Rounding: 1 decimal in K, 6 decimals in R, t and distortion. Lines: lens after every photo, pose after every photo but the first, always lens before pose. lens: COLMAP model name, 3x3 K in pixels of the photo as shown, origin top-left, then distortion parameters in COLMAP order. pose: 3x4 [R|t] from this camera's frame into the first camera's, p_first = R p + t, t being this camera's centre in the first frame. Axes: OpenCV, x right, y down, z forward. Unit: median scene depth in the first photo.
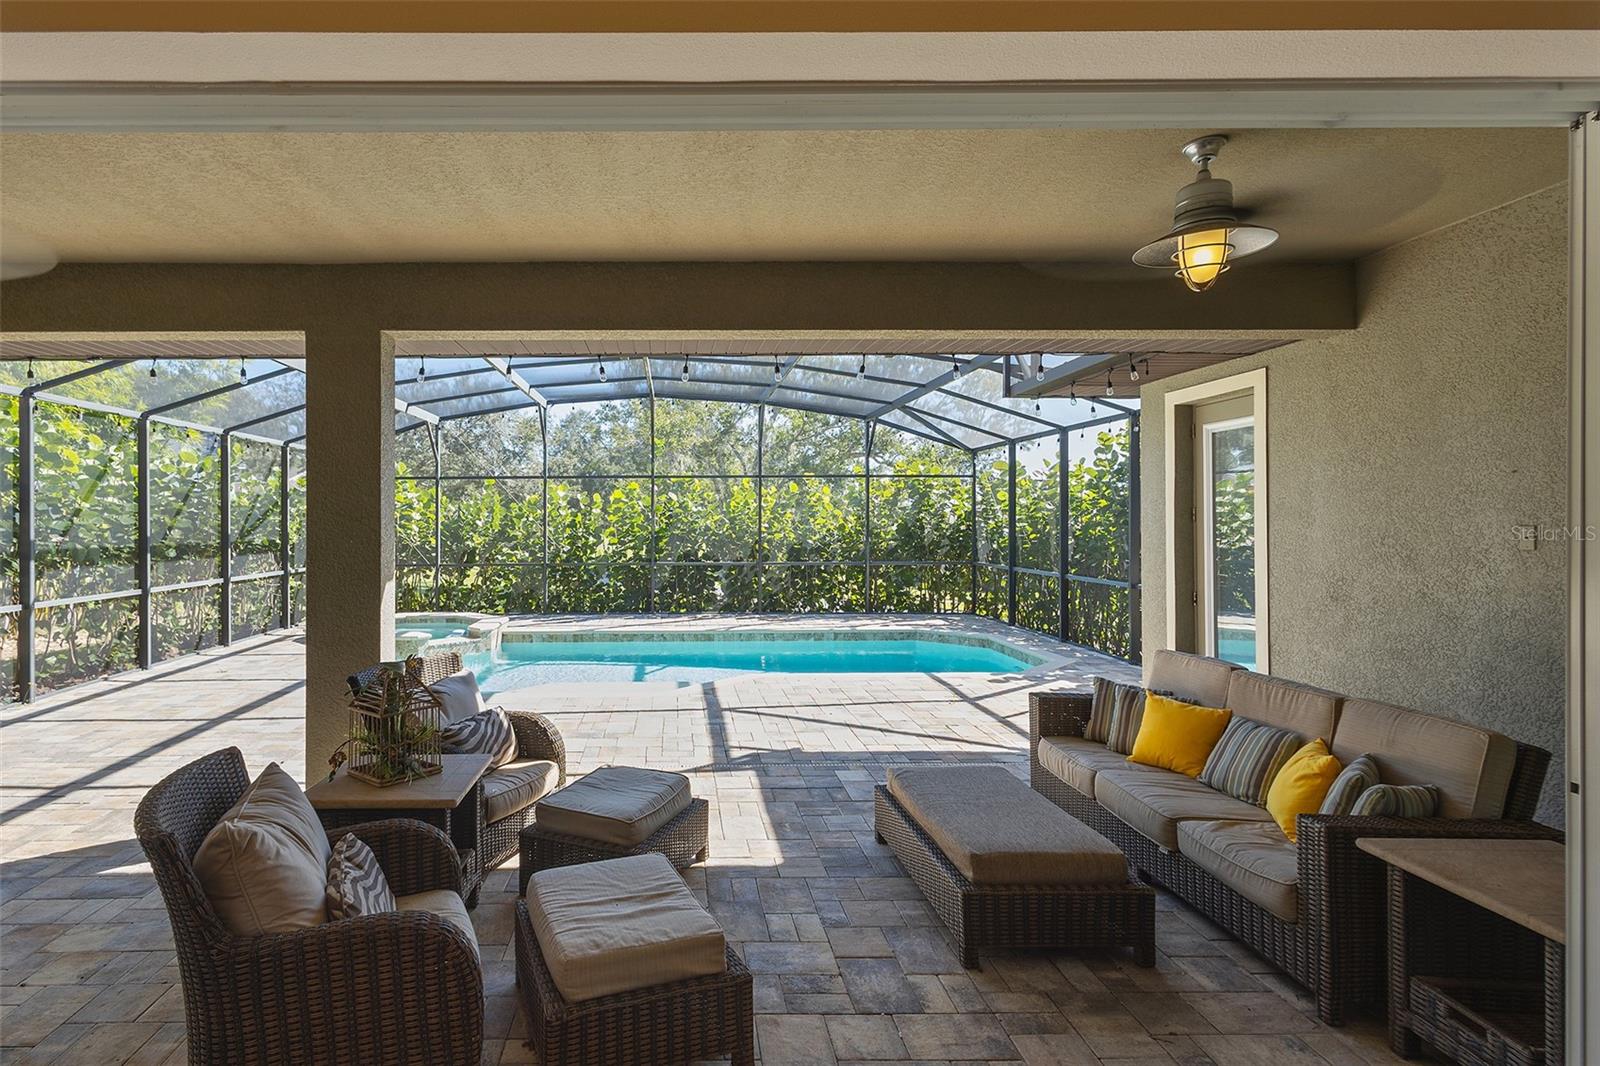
lens RADIAL K [[733.1, 0, 793.4], [0, 733.1, 530.0], [0, 0, 1]] dist [0.007813, -0.000415]
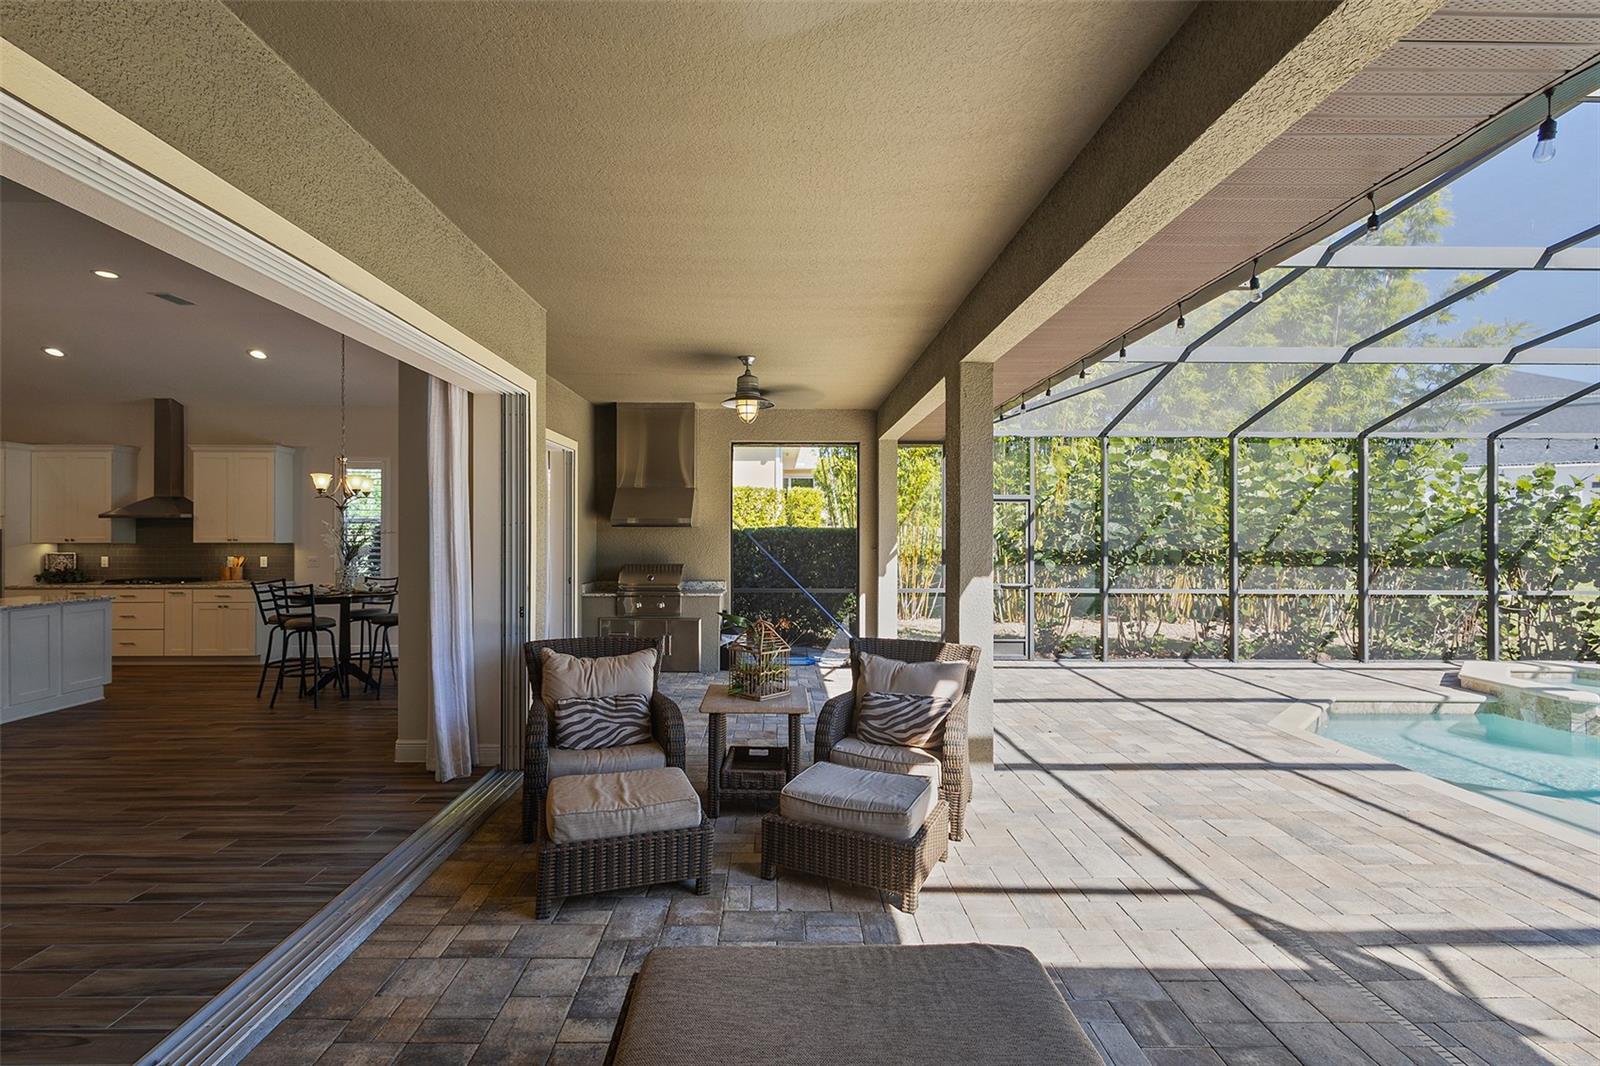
lens RADIAL K [[733.1, 0, 793.4], [0, 733.1, 530.0], [0, 0, 1]] dist [0.007813, -0.000415]
pose [[-0.084805, -0.009217, -0.996355, 0.535415], [-0.013793, 0.999872, -0.008076, 0.002296], [0.996302, 0.013058, -0.084921, 0.641302]]
